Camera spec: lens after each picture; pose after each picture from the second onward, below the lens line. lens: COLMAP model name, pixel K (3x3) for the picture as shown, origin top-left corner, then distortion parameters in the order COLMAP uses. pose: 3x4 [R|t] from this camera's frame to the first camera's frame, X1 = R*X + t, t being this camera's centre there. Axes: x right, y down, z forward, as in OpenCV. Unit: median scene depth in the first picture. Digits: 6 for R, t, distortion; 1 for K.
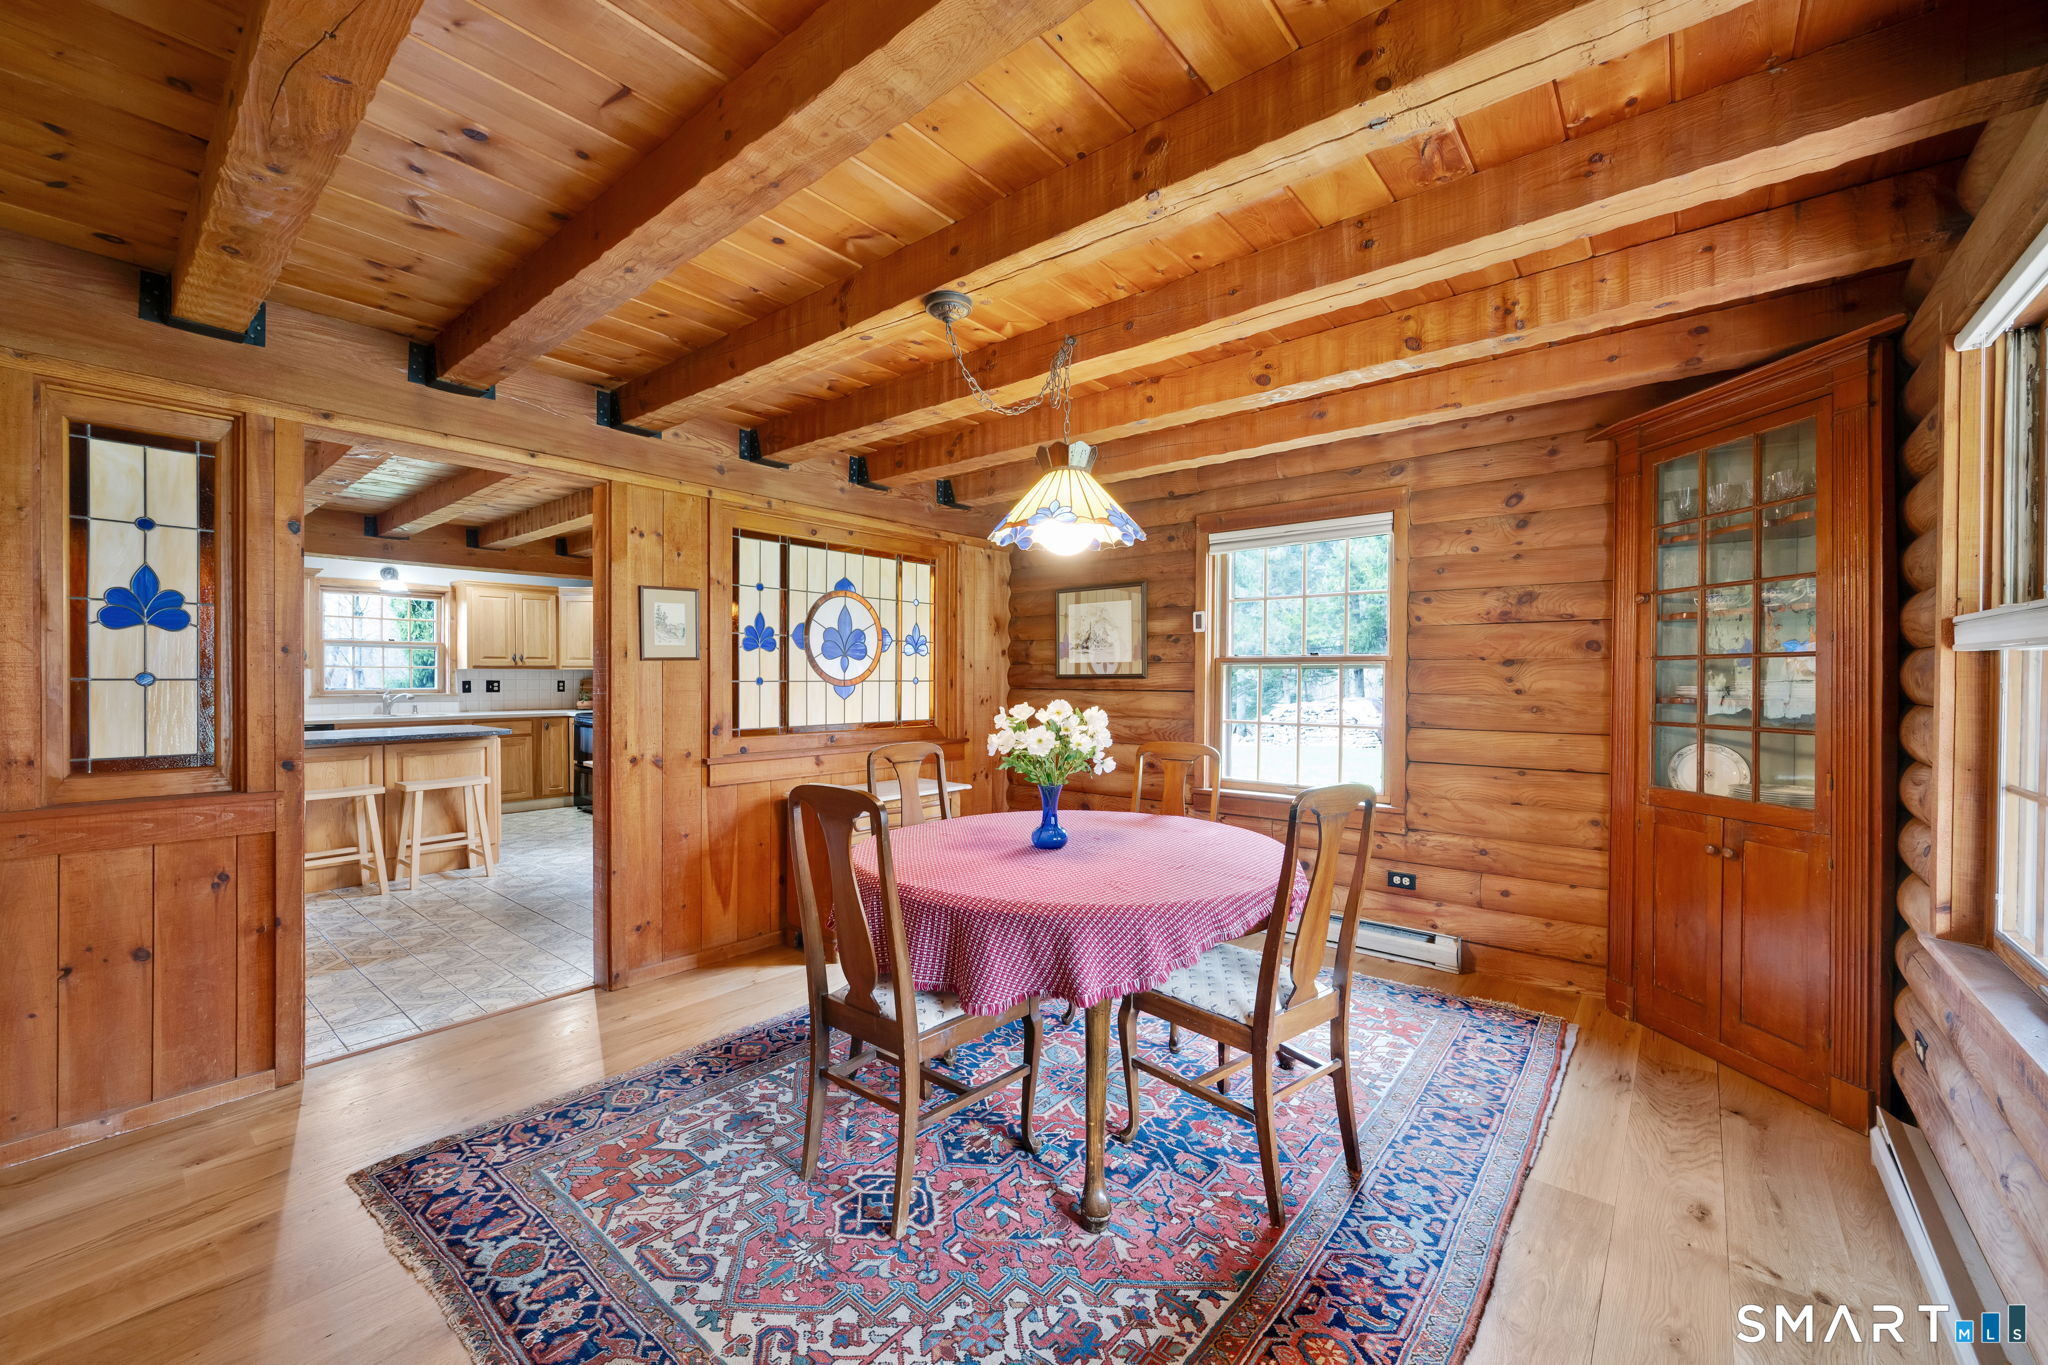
lens RADIAL K [[807.9, 0, 1024.0], [0, 807.9, 682.5], [0, 0, 1]] dist [-0.002356, -0.000203]
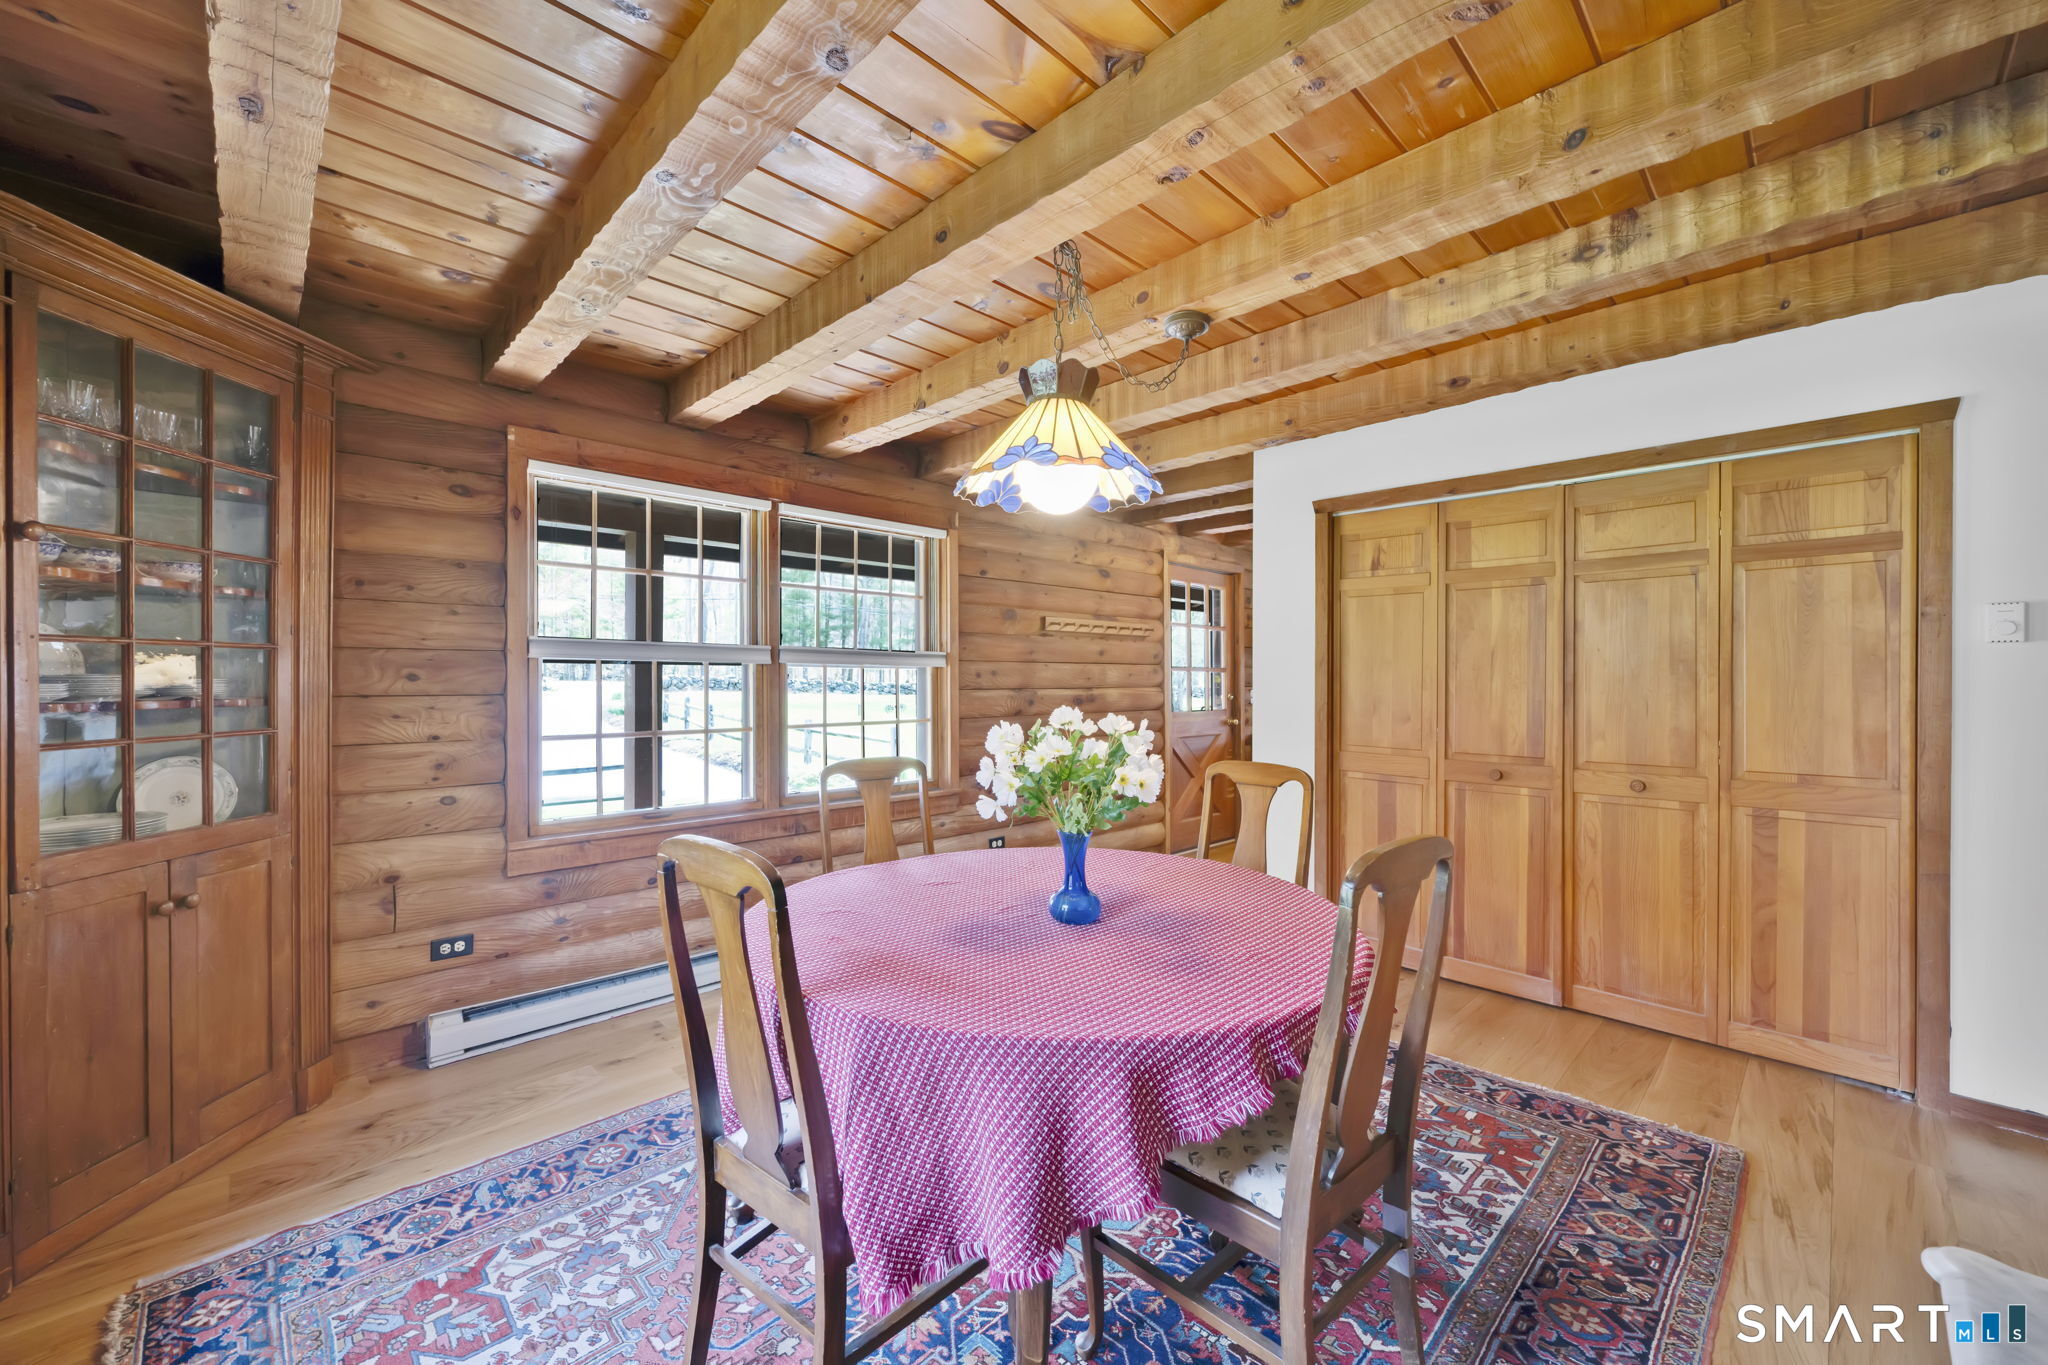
lens RADIAL K [[807.9, 0, 1024.0], [0, 807.9, 682.5], [0, 0, 1]] dist [-0.002356, -0.000203]
pose [[-0.994577, -0.007086, 0.103760, 0.005386], [-0.005910, 0.999915, 0.011644, -0.012593], [-0.103834, 0.010968, -0.994534, 1.770850]]
